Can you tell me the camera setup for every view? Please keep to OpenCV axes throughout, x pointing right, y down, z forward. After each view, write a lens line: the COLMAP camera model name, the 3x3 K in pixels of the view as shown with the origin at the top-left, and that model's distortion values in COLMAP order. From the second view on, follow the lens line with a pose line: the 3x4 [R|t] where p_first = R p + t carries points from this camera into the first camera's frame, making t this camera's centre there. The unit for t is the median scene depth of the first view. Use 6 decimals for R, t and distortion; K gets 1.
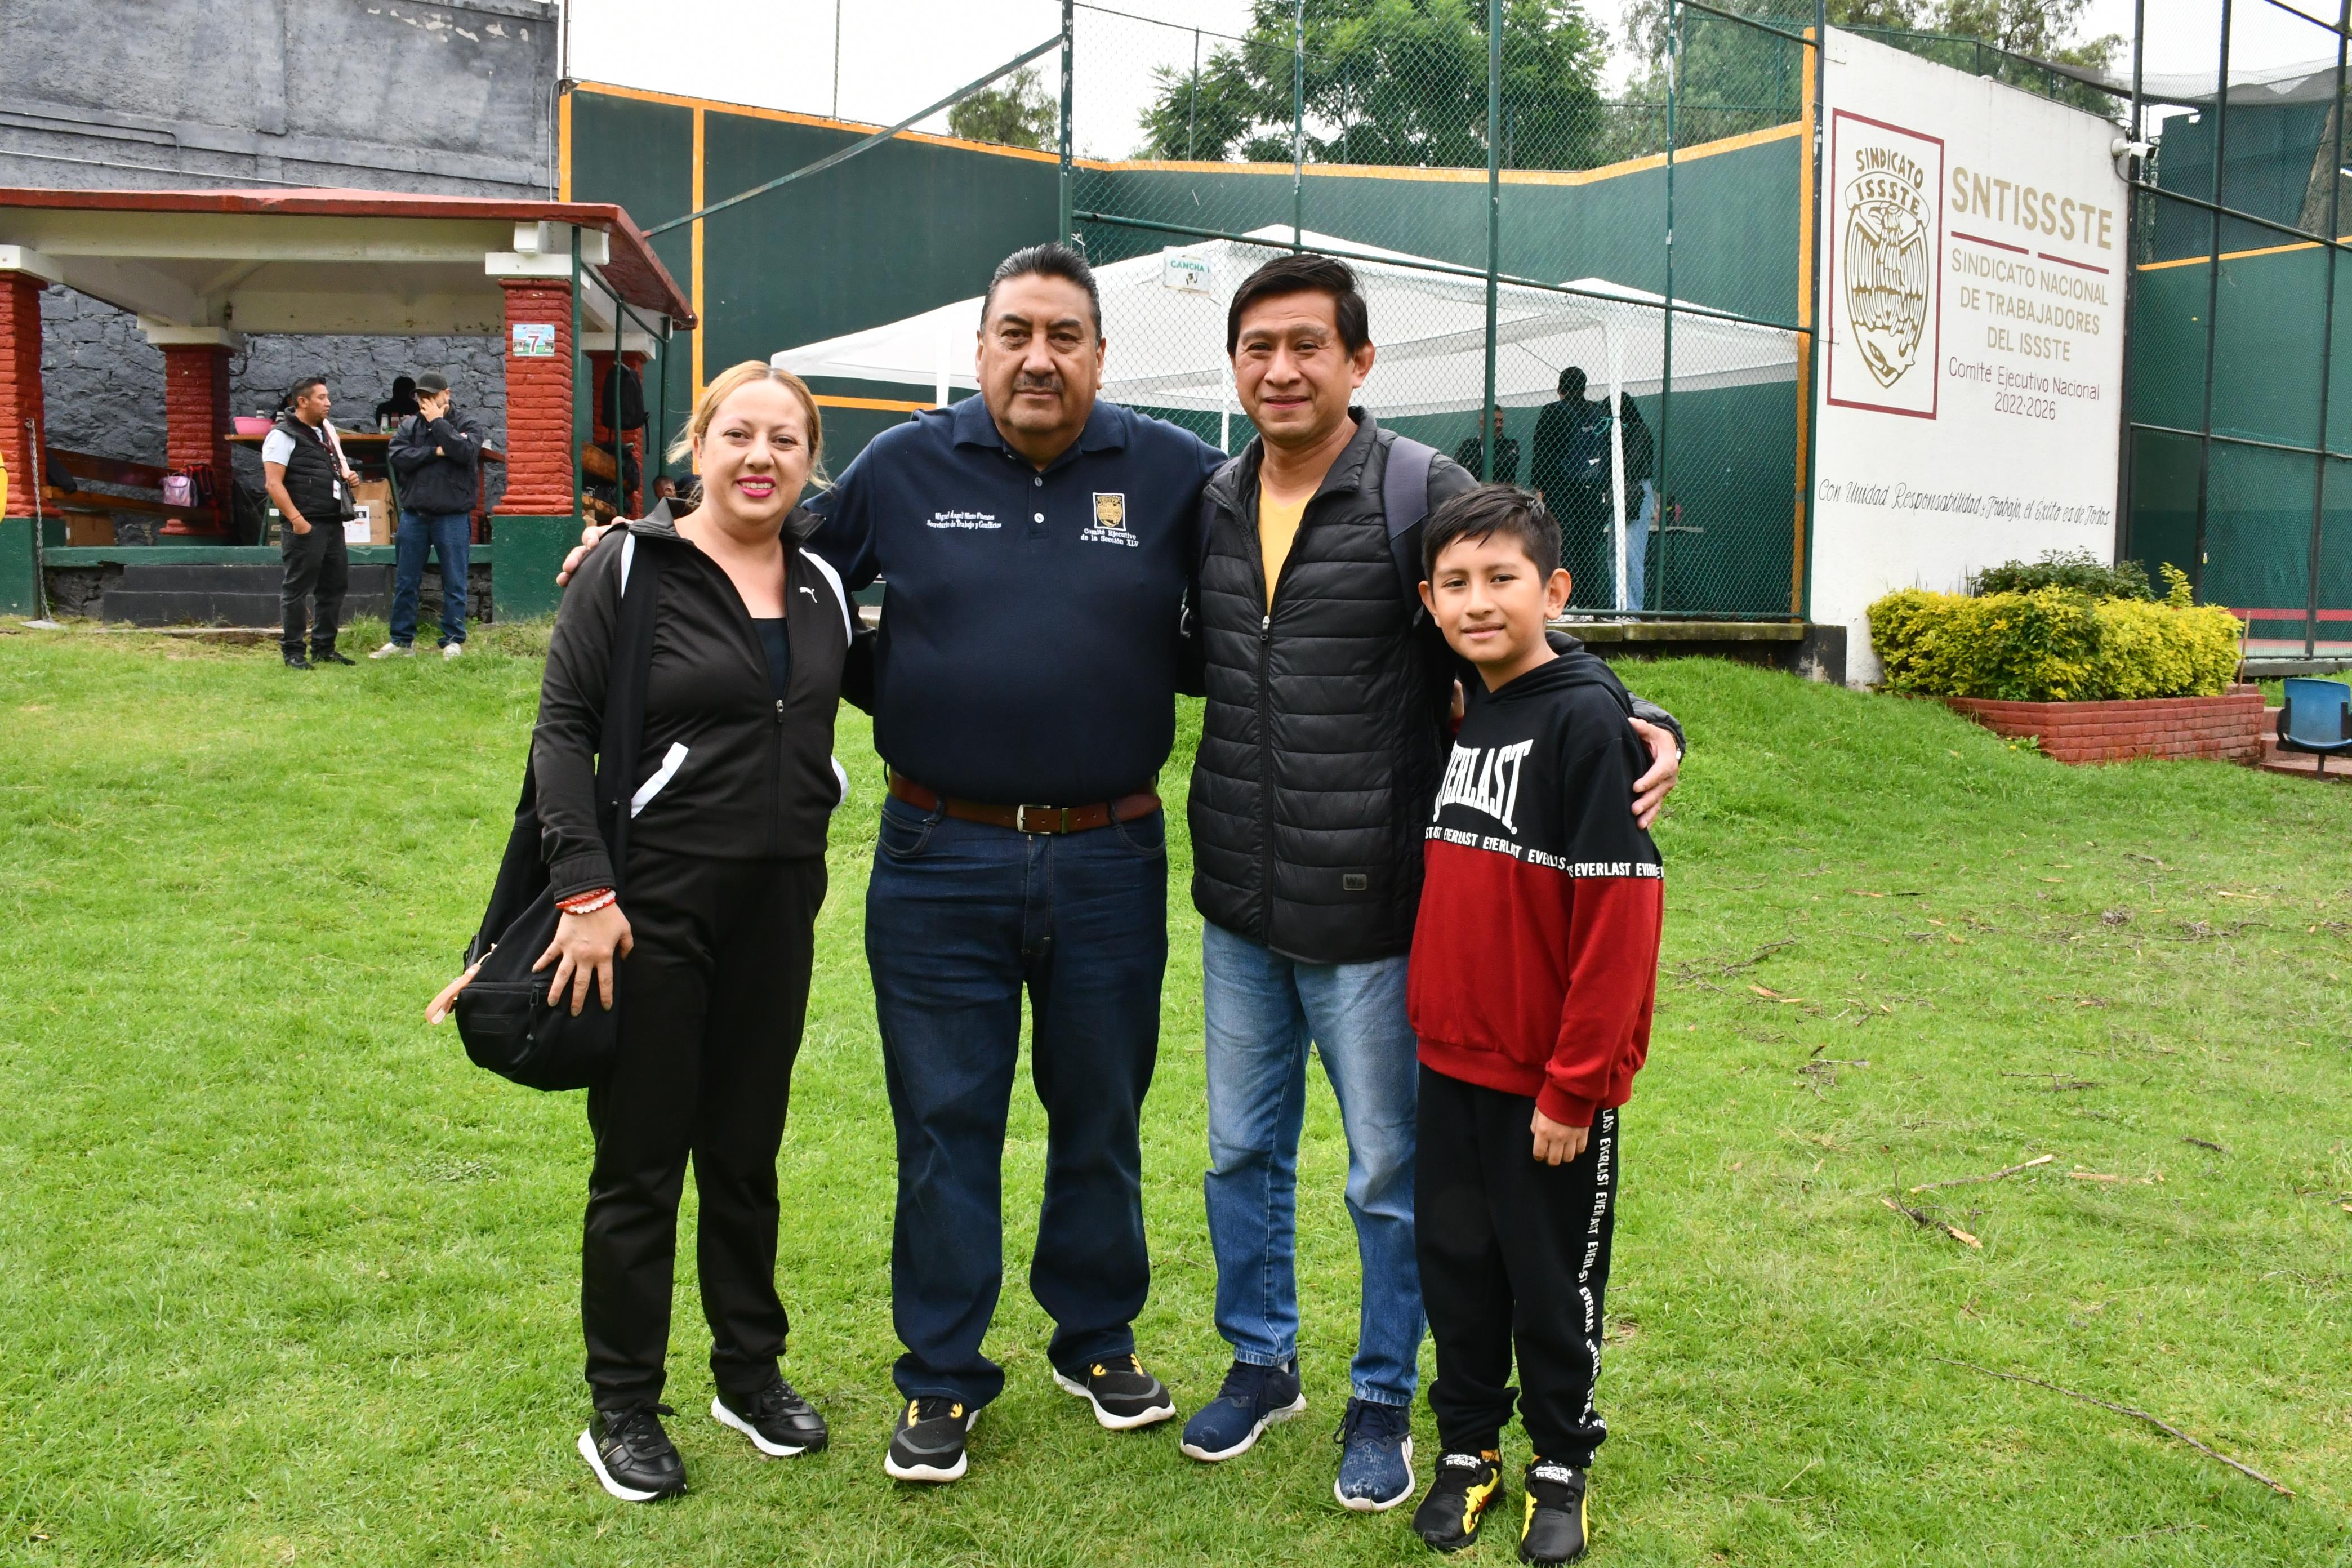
lens RADIAL K [[1841.4, 0, 1176.0], [0, 1841.4, 784.0], [0, 0, 1]] dist [-0.153367, 0.114305]
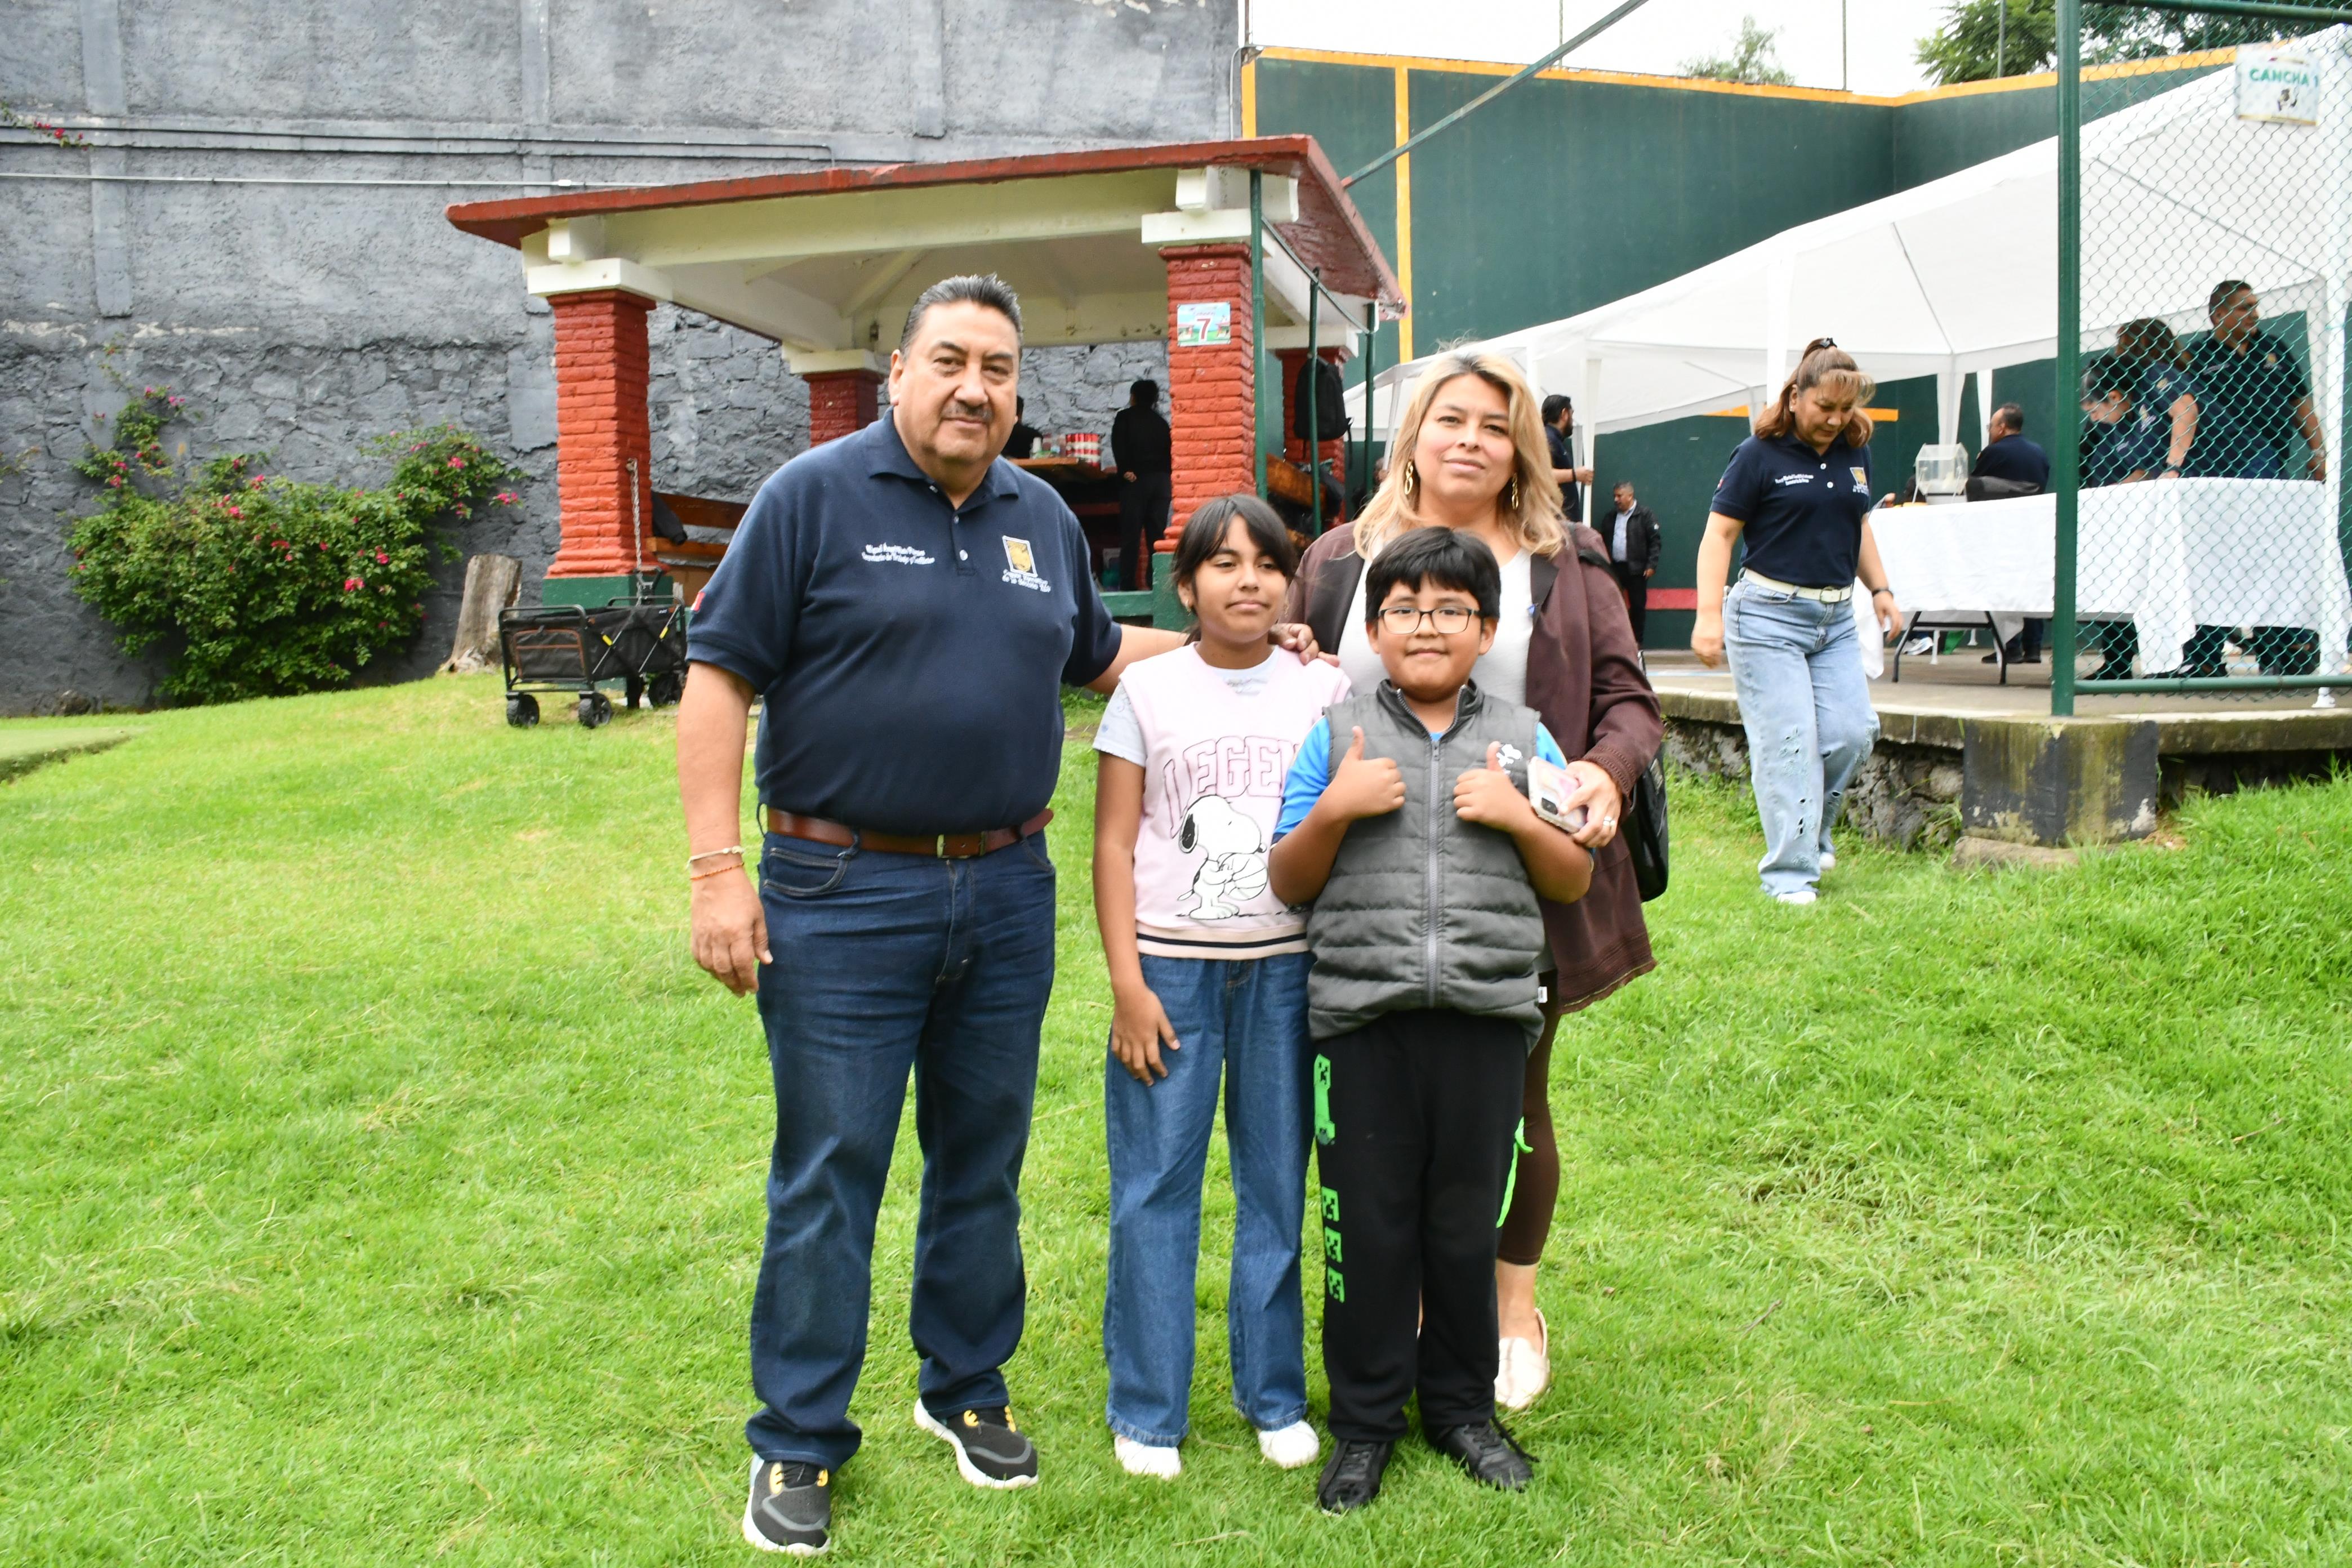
lens RADIAL K [[1841.4, 0, 1176.0], [0, 1841.4, 784.0], [0, 0, 1]] dist [-0.153367, 0.114305]
pose [[0.930669, 0.003939, -0.365840, -0.064466], [-0.009751, 0.999854, -0.014040, -0.030888], [0.365731, 0.016634, 0.930572, 0.212593]]
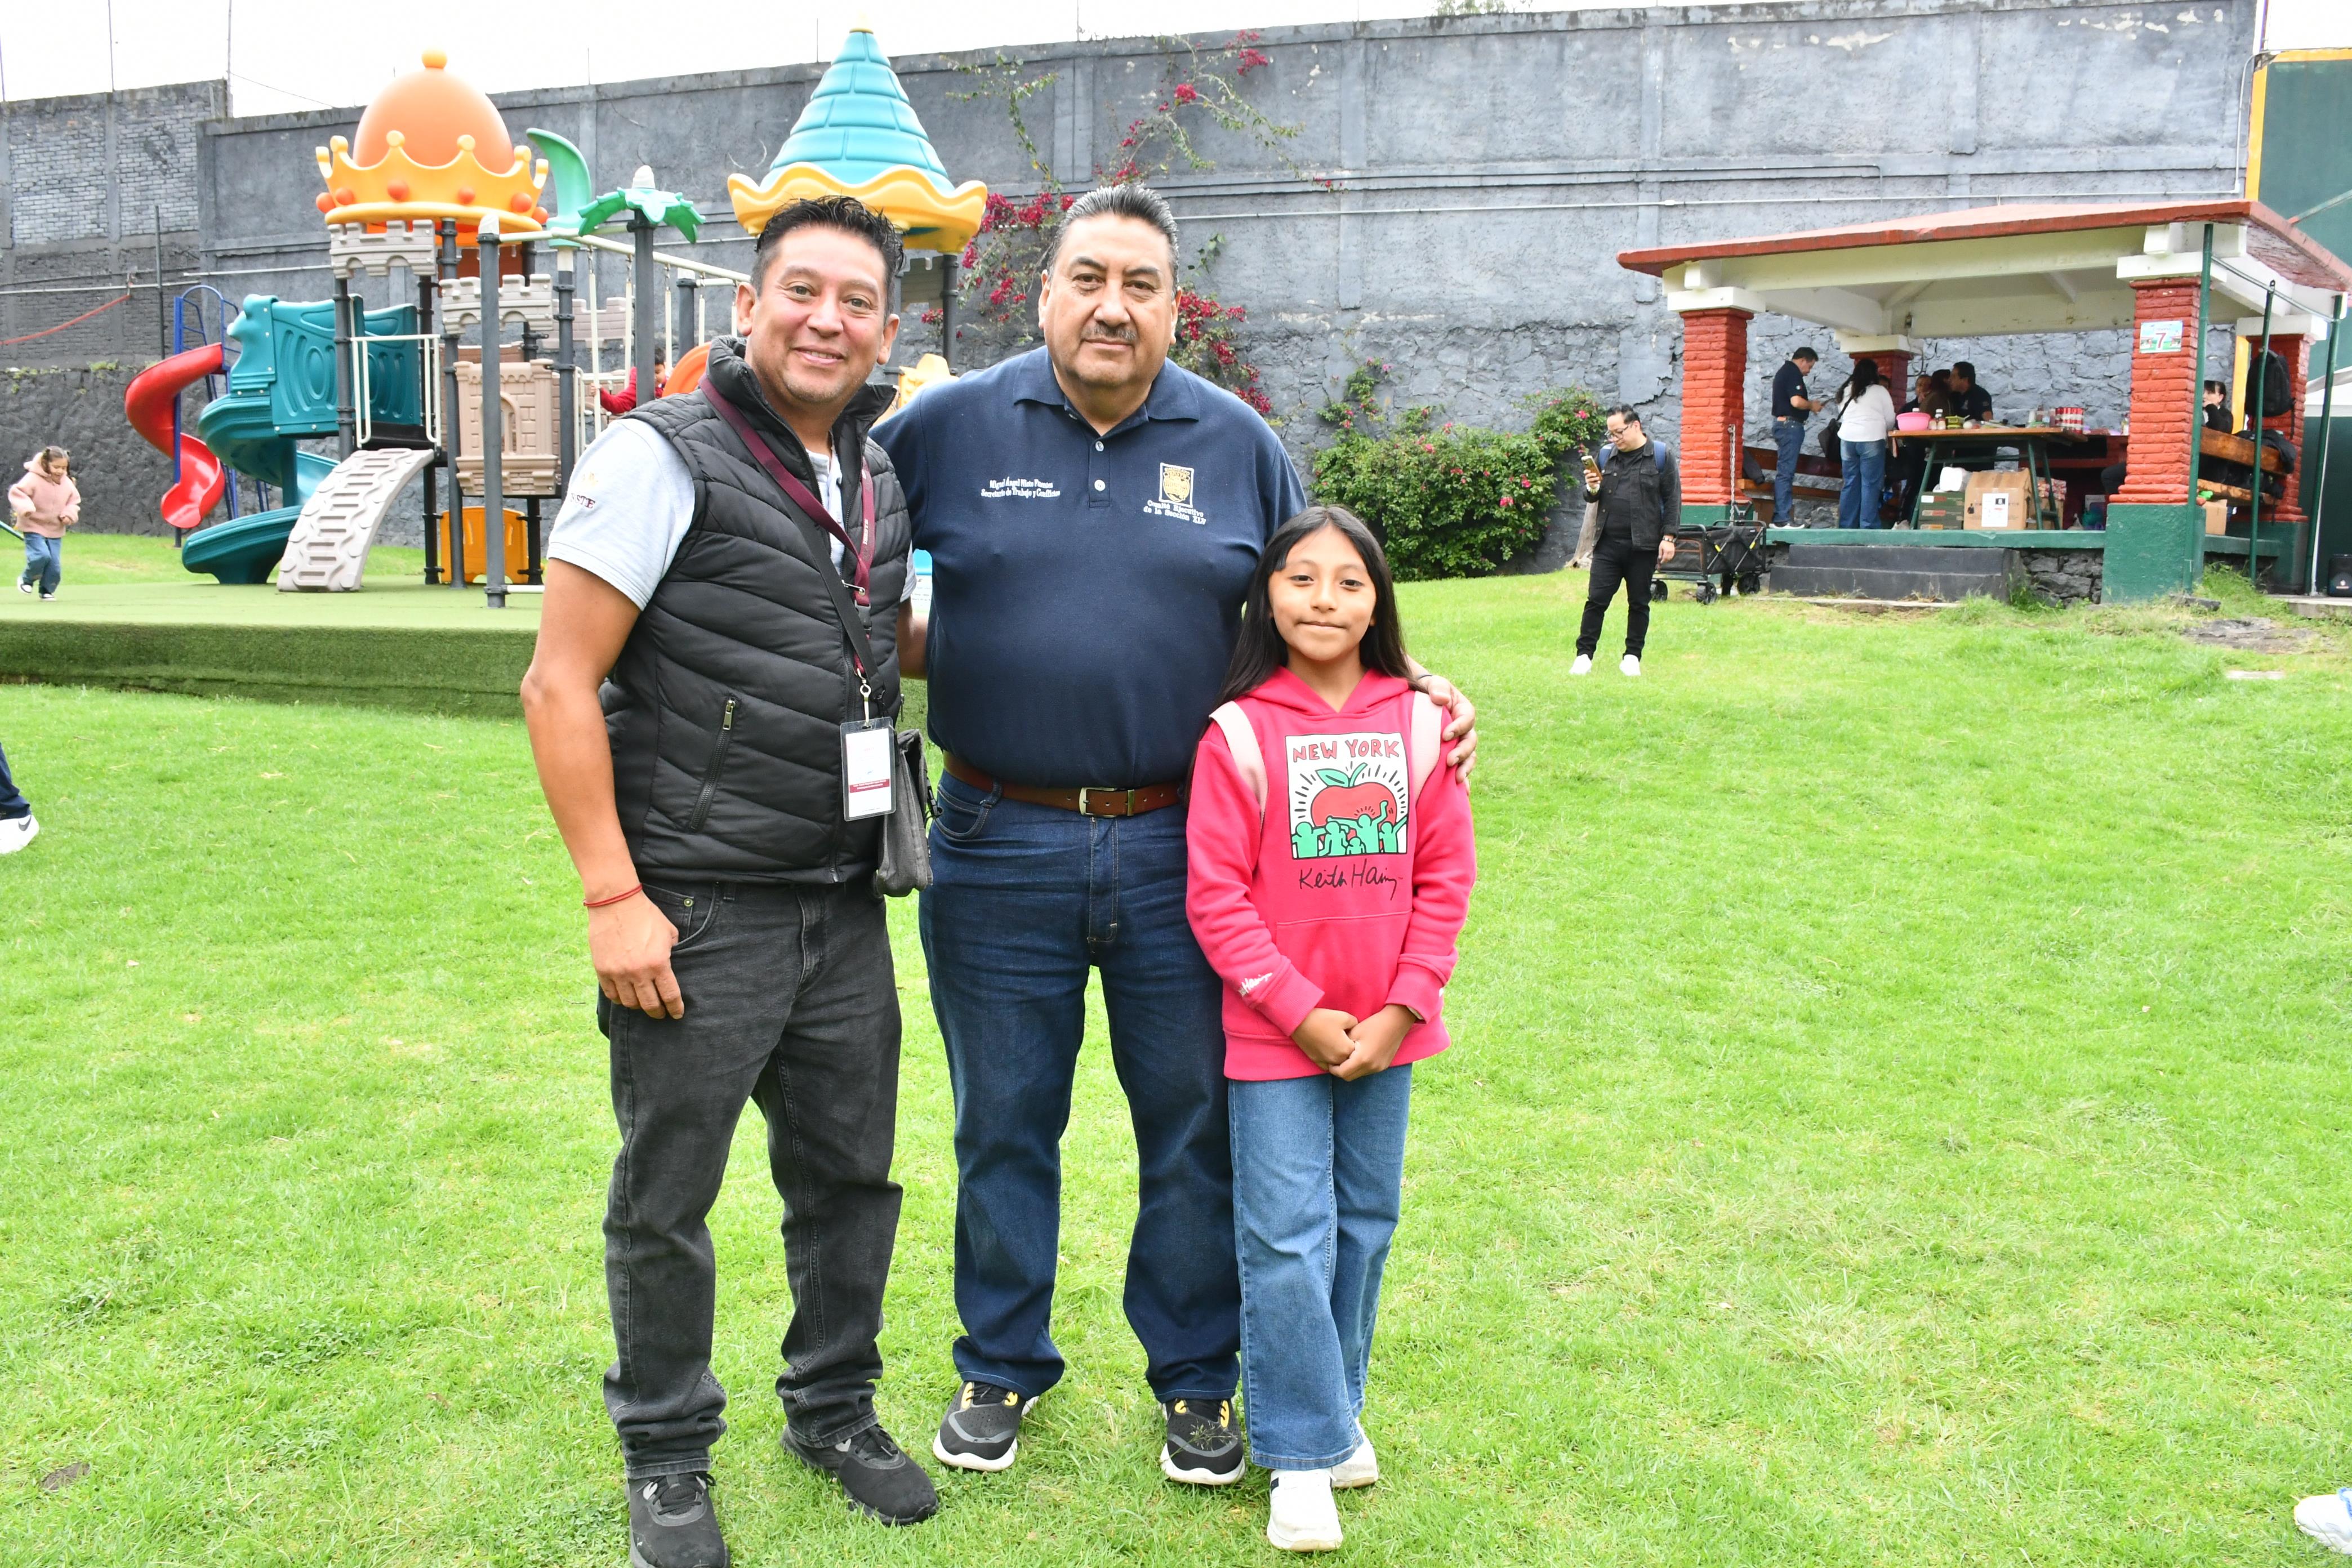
lens RADIAL K [[1841.4, 0, 1176.0], [0, 1841.4, 784.0], [0, 0, 1]] dist [-0.153367, 0.114305]
pose [[0.619564, 0.097582, -0.778857, 0.090009], [-0.086504, 0.994687, 0.055812, 0.004509], [0.780165, 0.032795, 0.624714, -0.068830]]
